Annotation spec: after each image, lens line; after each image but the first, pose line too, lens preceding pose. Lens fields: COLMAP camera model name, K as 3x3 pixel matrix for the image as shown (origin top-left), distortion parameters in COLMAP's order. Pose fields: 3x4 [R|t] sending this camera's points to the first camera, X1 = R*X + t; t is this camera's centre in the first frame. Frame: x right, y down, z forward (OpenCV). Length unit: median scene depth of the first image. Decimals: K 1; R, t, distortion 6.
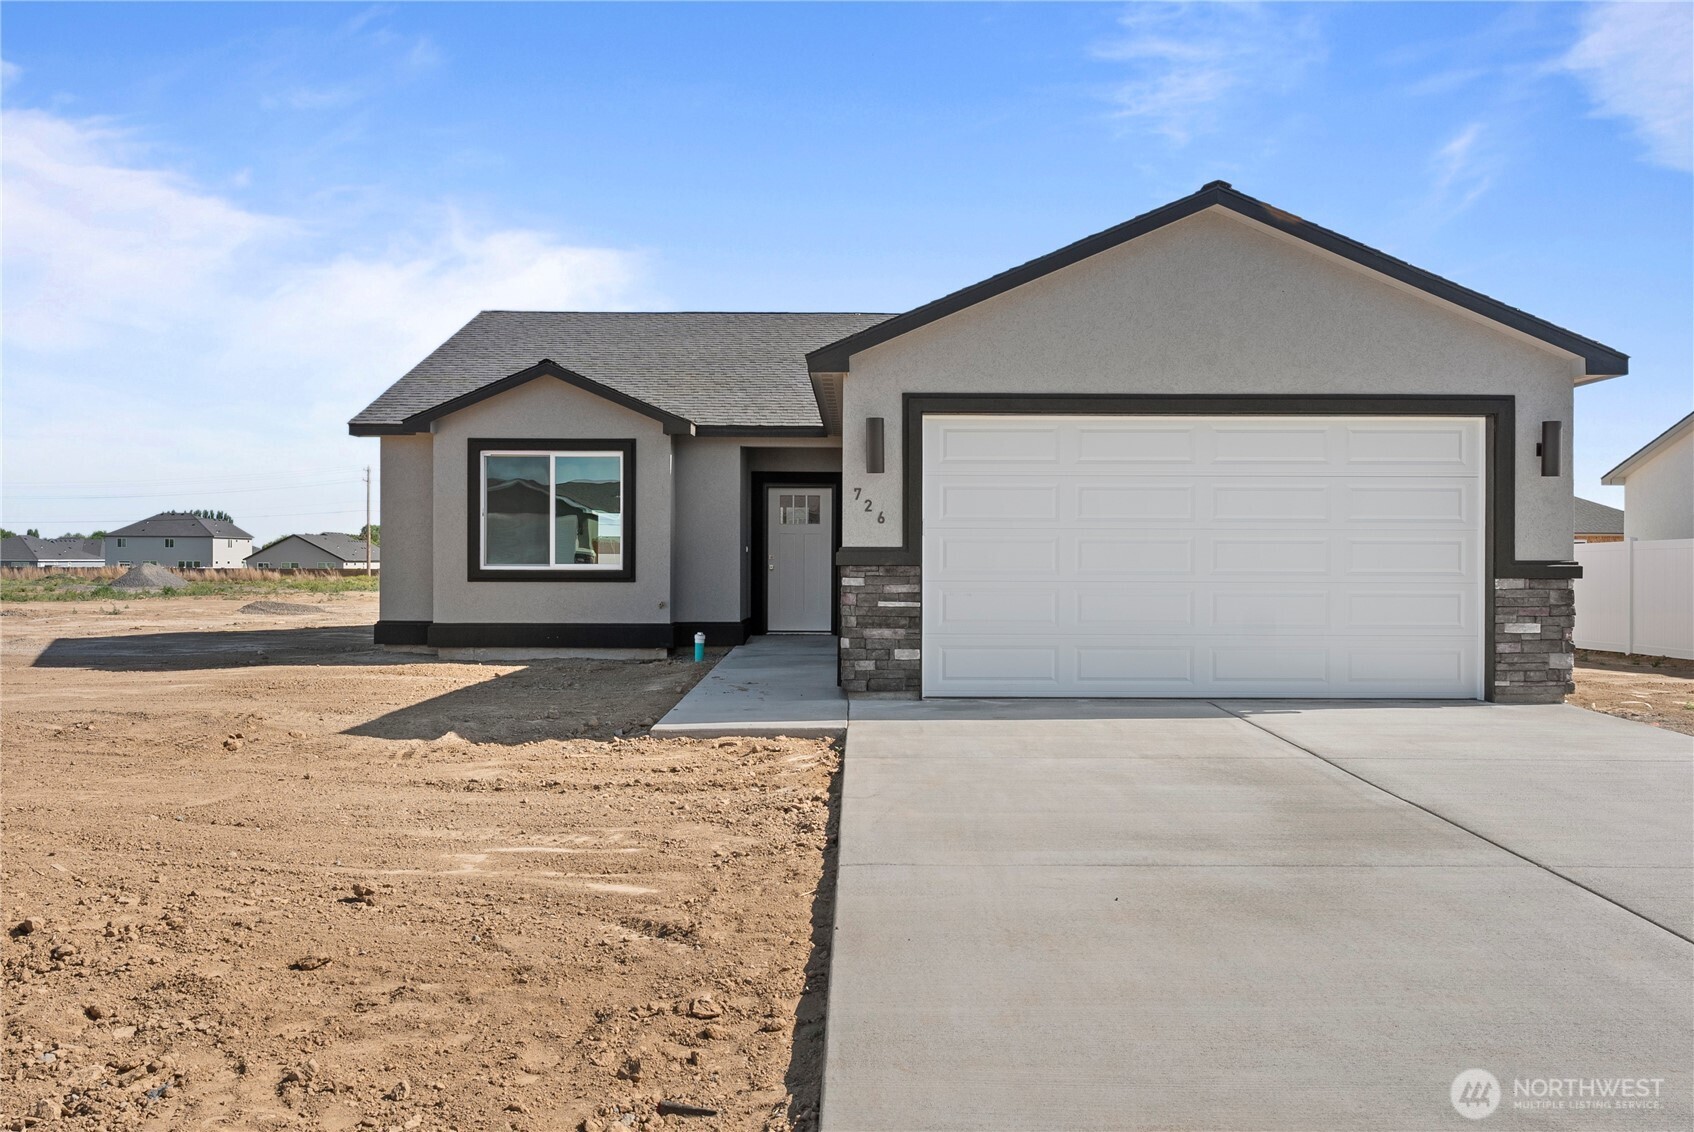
lens RADIAL K [[1312.4, 0, 847.0], [0, 1312.4, 566.0], [0, 0, 1]] dist [0.013131, 0.002729]
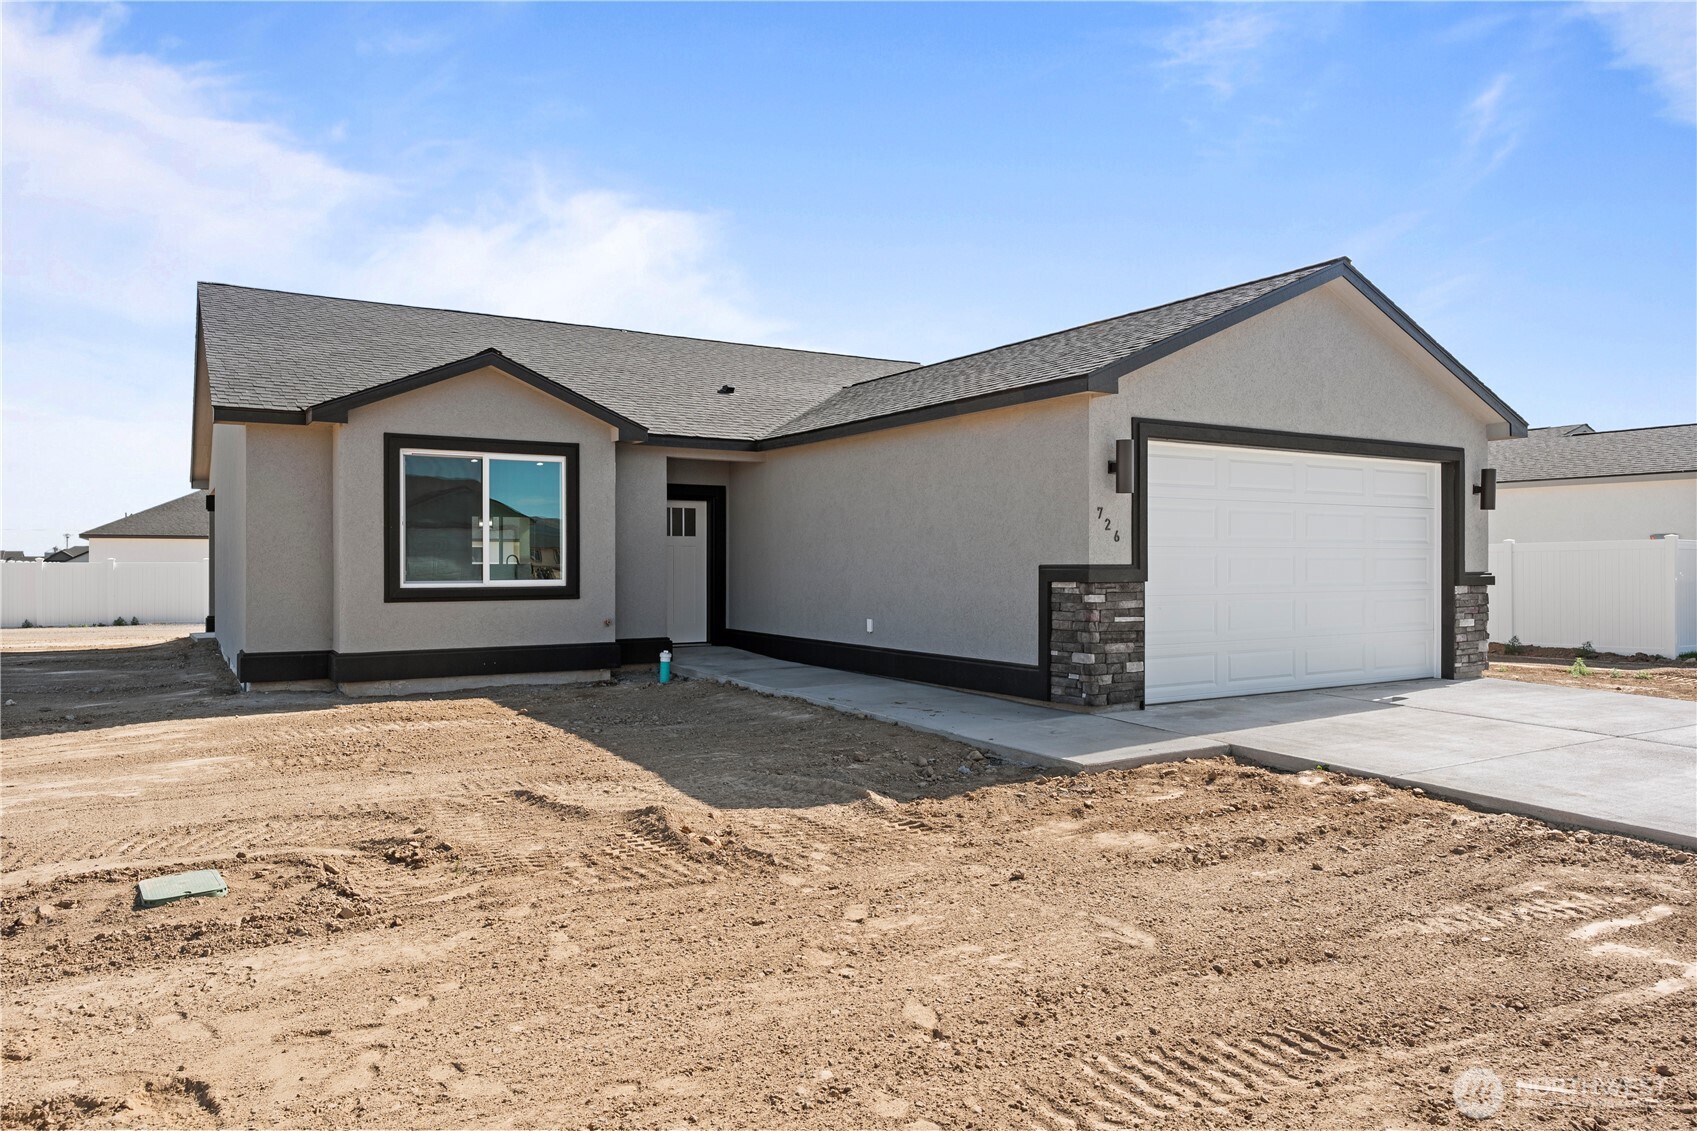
lens RADIAL K [[1108.5, 0, 848.5], [0, 1108.5, 565.5], [0, 0, 1]] dist [0.002881, 0.000268]
pose [[0.860456, -0.005878, 0.509492, -0.589643], [0.006529, 0.999979, 0.000511, -0.015303], [-0.509484, 0.002887, 0.860475, 0.347076]]
